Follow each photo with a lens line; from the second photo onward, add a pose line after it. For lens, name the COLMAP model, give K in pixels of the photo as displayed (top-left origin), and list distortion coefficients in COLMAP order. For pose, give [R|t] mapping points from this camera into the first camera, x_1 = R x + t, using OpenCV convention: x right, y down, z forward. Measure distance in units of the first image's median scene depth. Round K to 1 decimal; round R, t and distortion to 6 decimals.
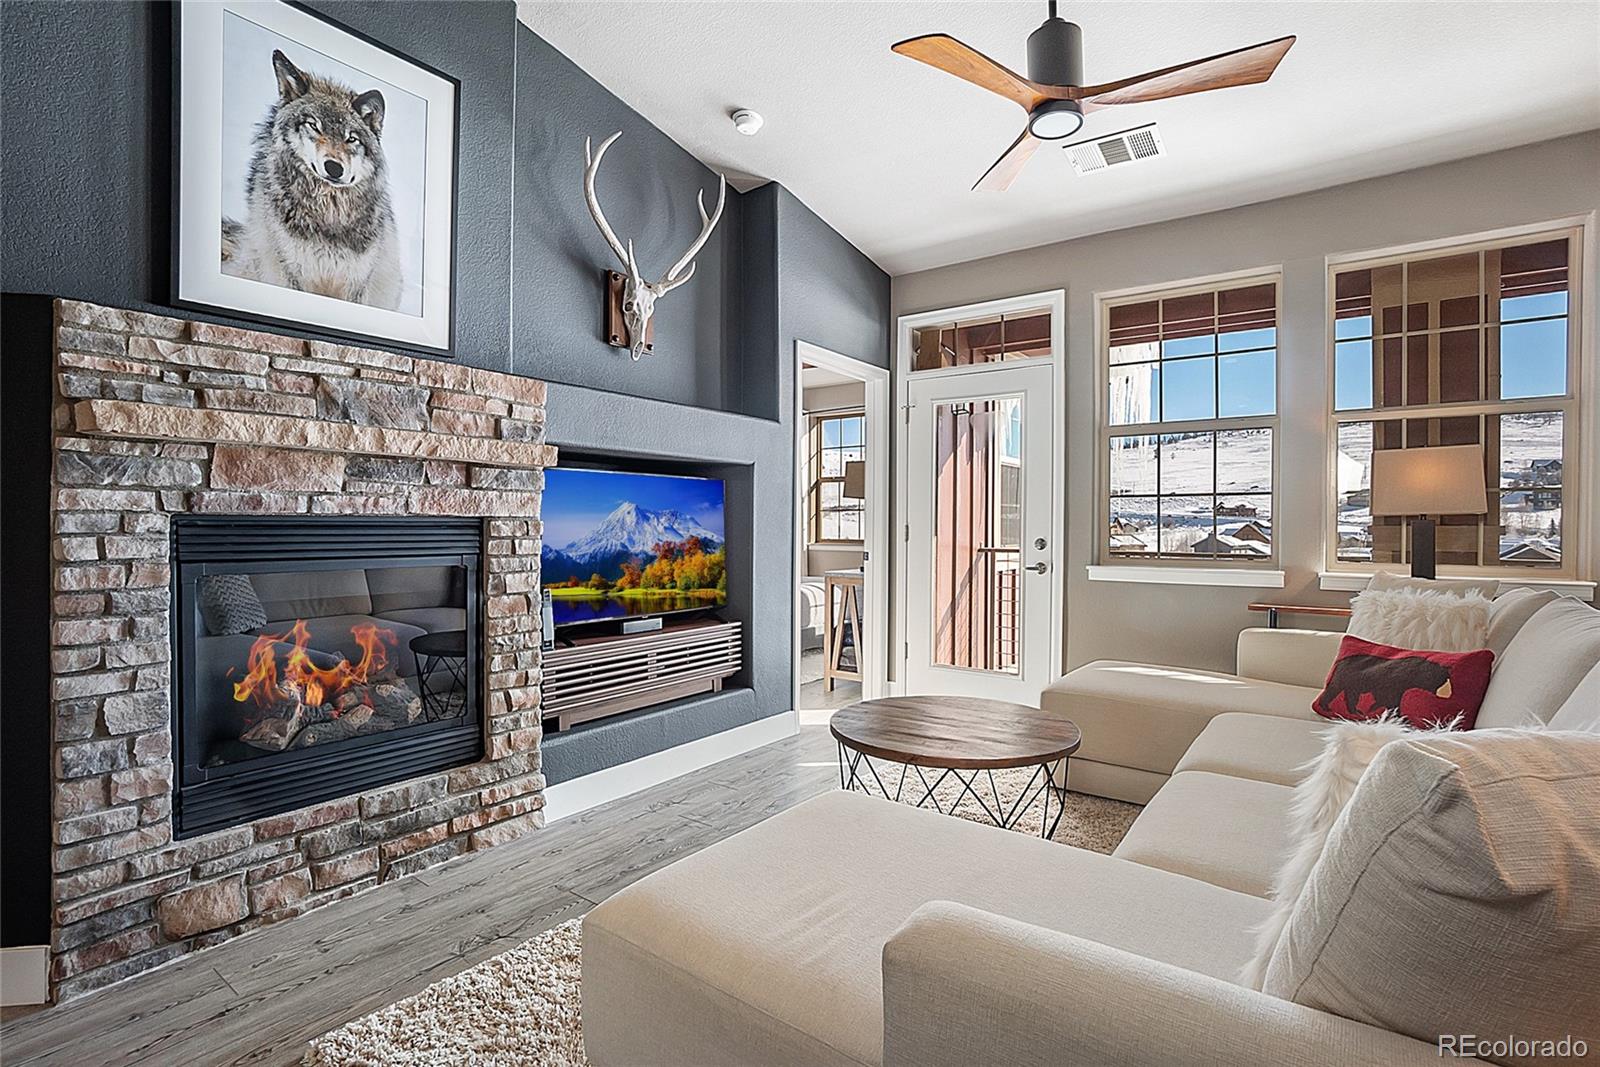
lens RADIAL K [[773.2, 0, 793.8], [0, 773.2, 532.6], [0, 0, 1]] dist [-0.056730, 0.026946]
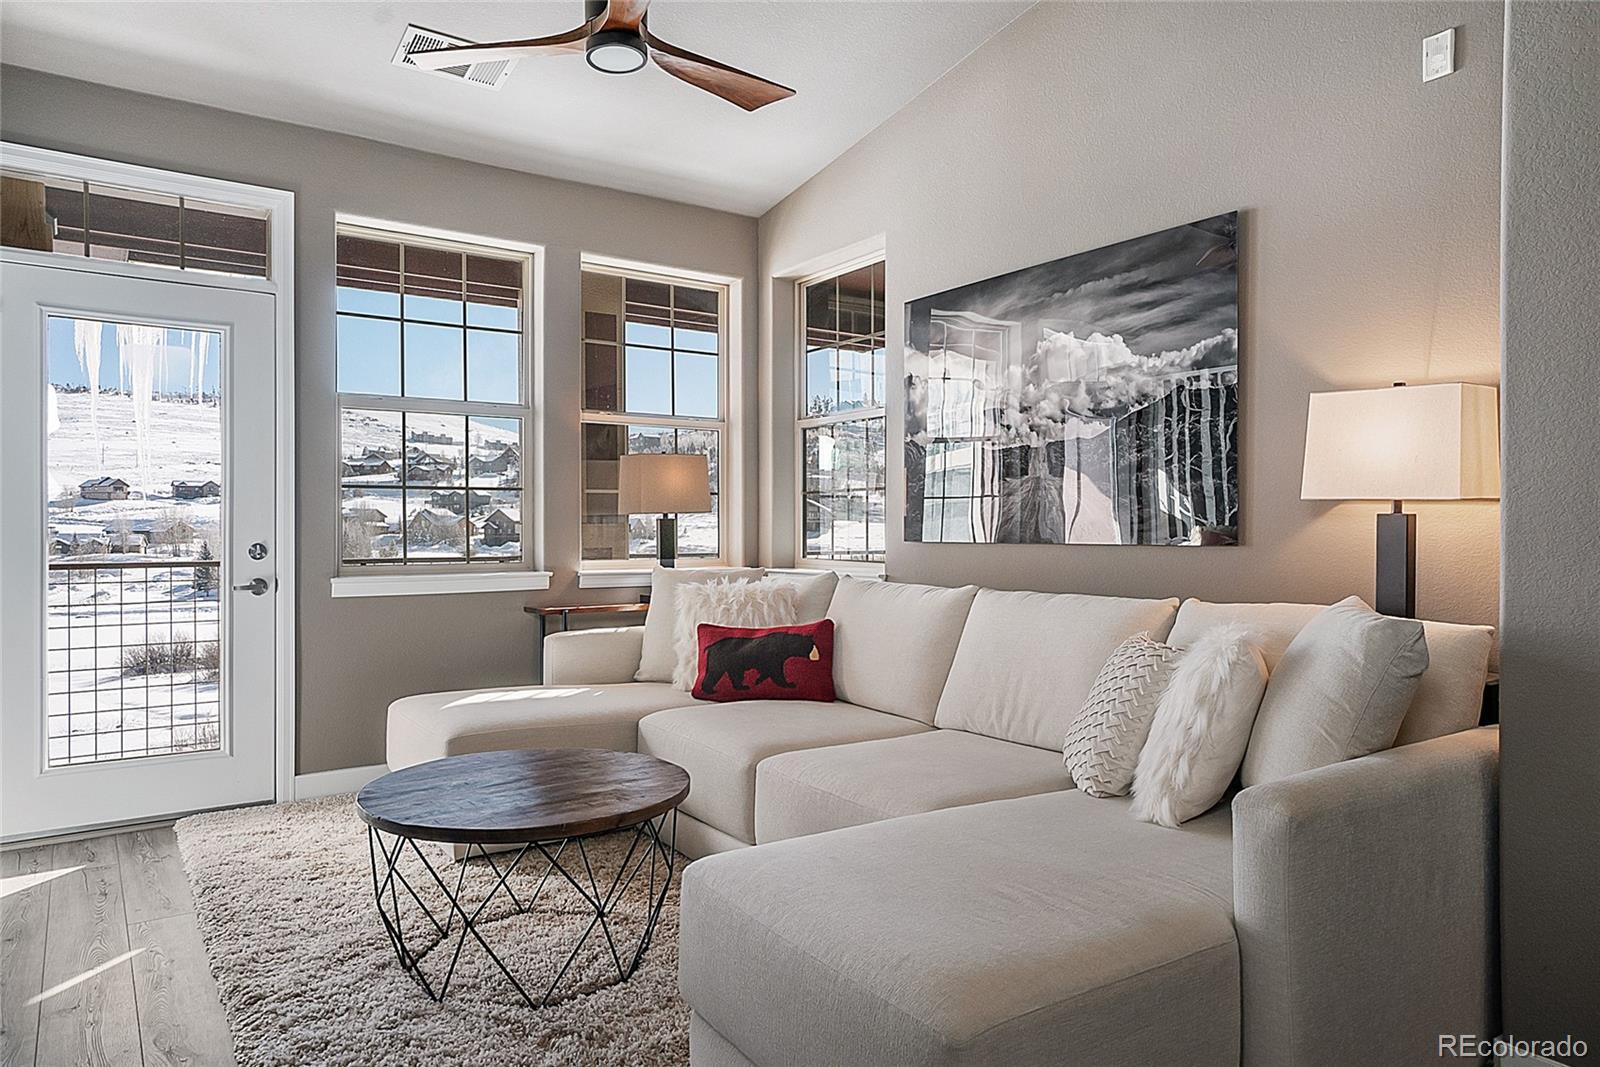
lens RADIAL K [[1020.2, 0, 800.0], [0, 1020.2, 533.5], [0, 0, 1]] dist [-0.000256, 0.001599]
pose [[0.312536, -0.010407, 0.949849, -0.489530], [0.012064, 0.999903, 0.006986, -0.001967], [-0.949829, 0.009276, 0.312632, 0.316648]]
